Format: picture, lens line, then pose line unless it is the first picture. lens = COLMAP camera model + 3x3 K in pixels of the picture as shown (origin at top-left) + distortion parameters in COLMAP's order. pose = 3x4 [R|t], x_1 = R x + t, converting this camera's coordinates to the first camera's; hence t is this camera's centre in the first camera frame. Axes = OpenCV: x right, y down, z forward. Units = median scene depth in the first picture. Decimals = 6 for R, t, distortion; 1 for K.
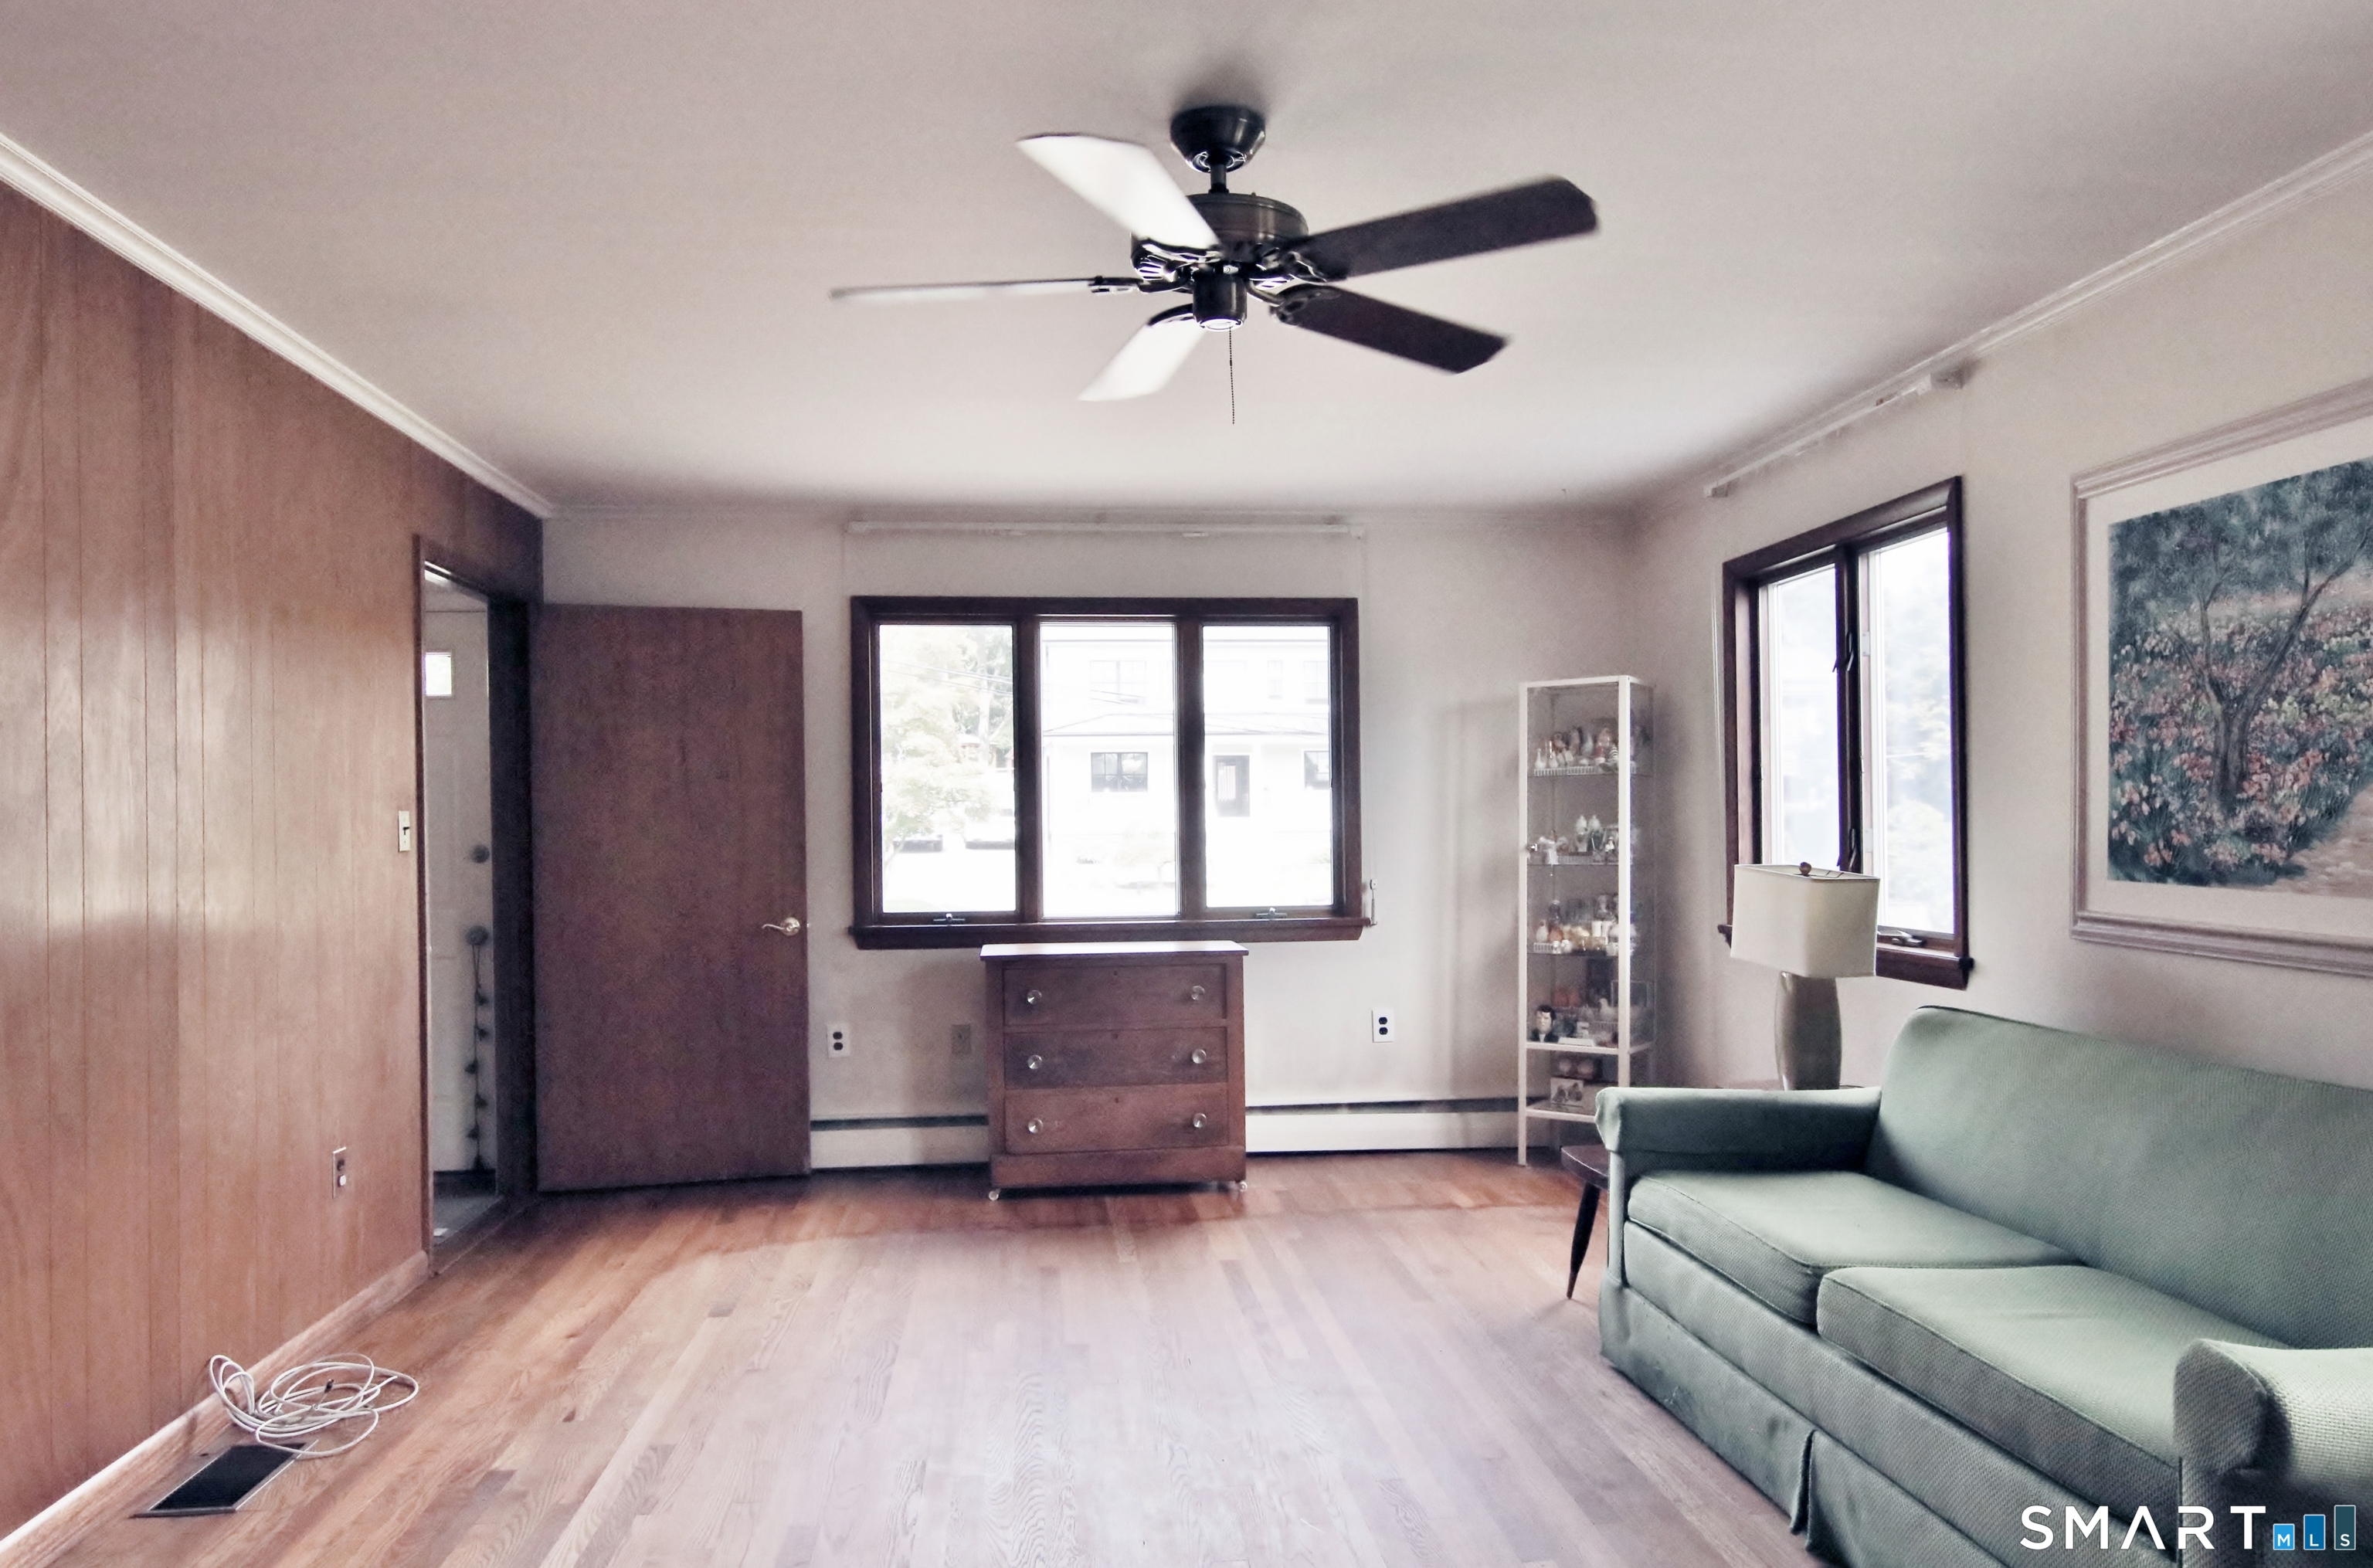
lens RADIAL K [[1539.3, 0, 1186.9], [0, 1539.3, 823.7], [0, 0, 1]] dist [0.003025, 0.003451]
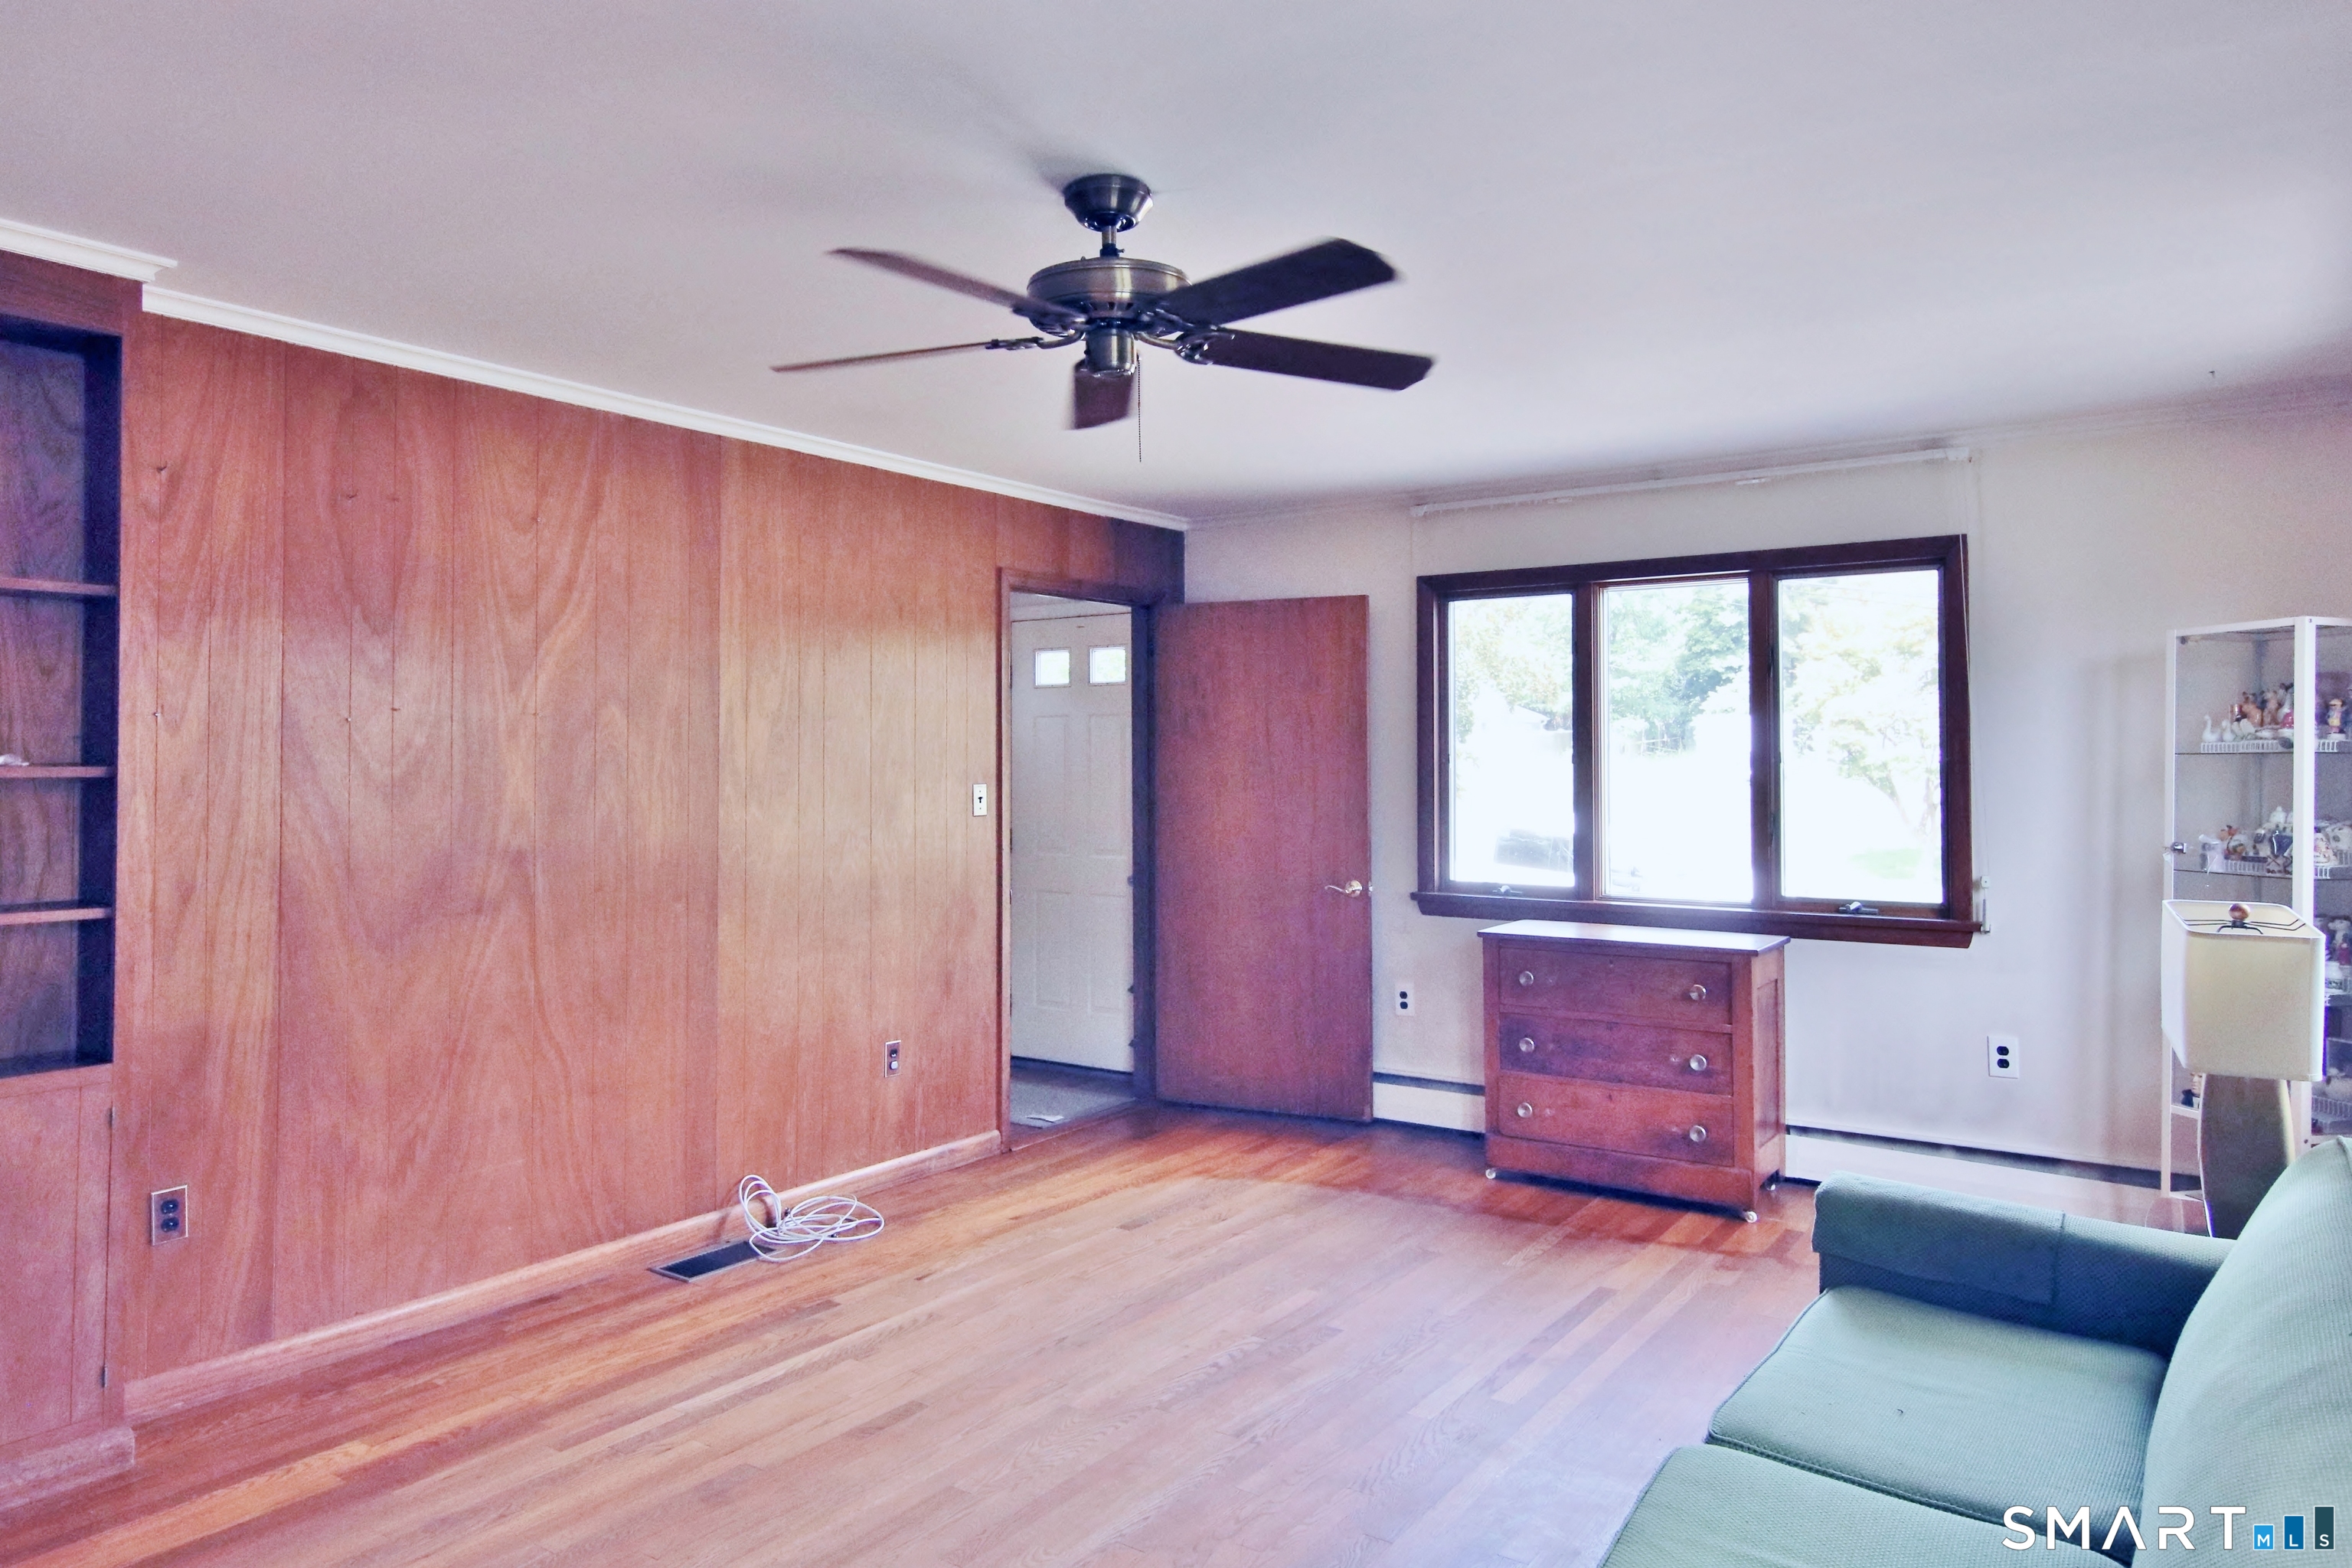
lens RADIAL K [[1527.8, 0, 1178.2], [0, 1527.8, 733.5], [0, 0, 1]] dist [0.000433, -0.000246]
pose [[0.755012, -0.001678, -0.655709, 0.525465], [-0.007022, 0.999919, -0.010644, -0.044420], [0.655673, 0.012641, 0.754939, 0.167878]]
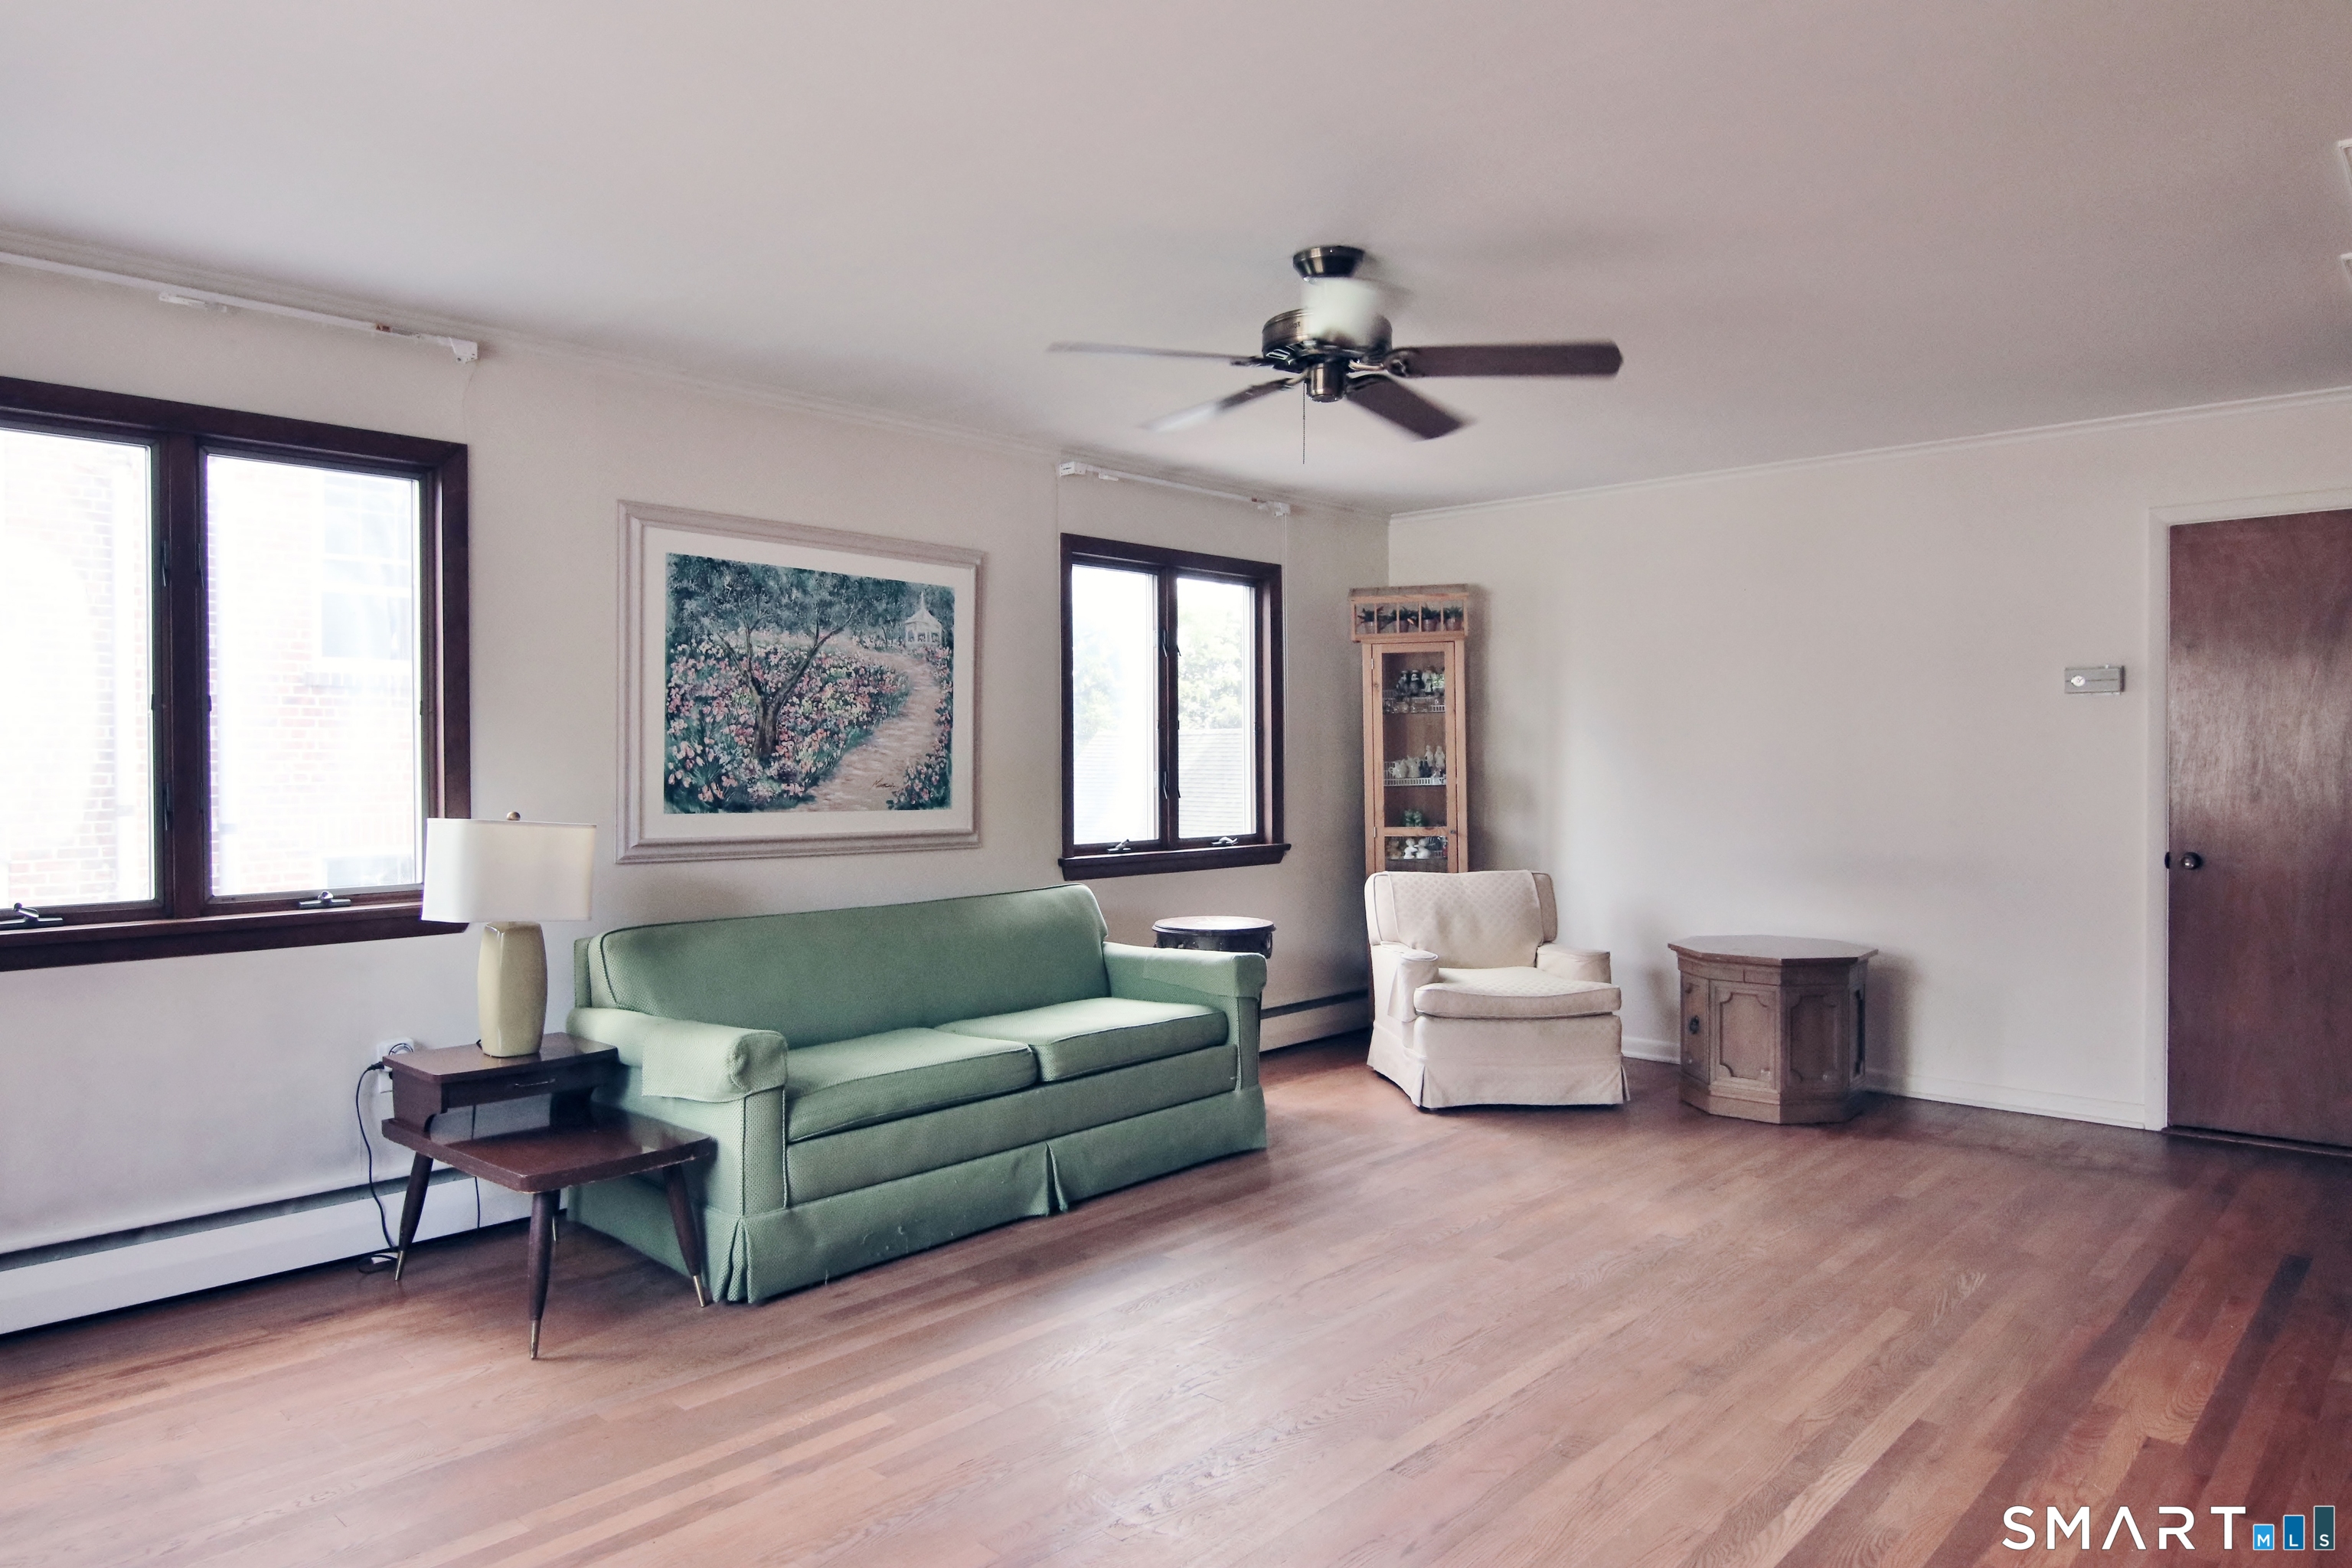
lens RADIAL K [[1473.9, 0, 1176.0], [0, 1473.9, 784.0], [0, 0, 1]] dist [-0.000438, -0.000220]
pose [[-0.656524, 0.001741, 0.754303, -0.616445], [0.010866, 0.999915, 0.007150, 0.005209], [-0.754226, 0.012891, -0.656488, 1.383252]]
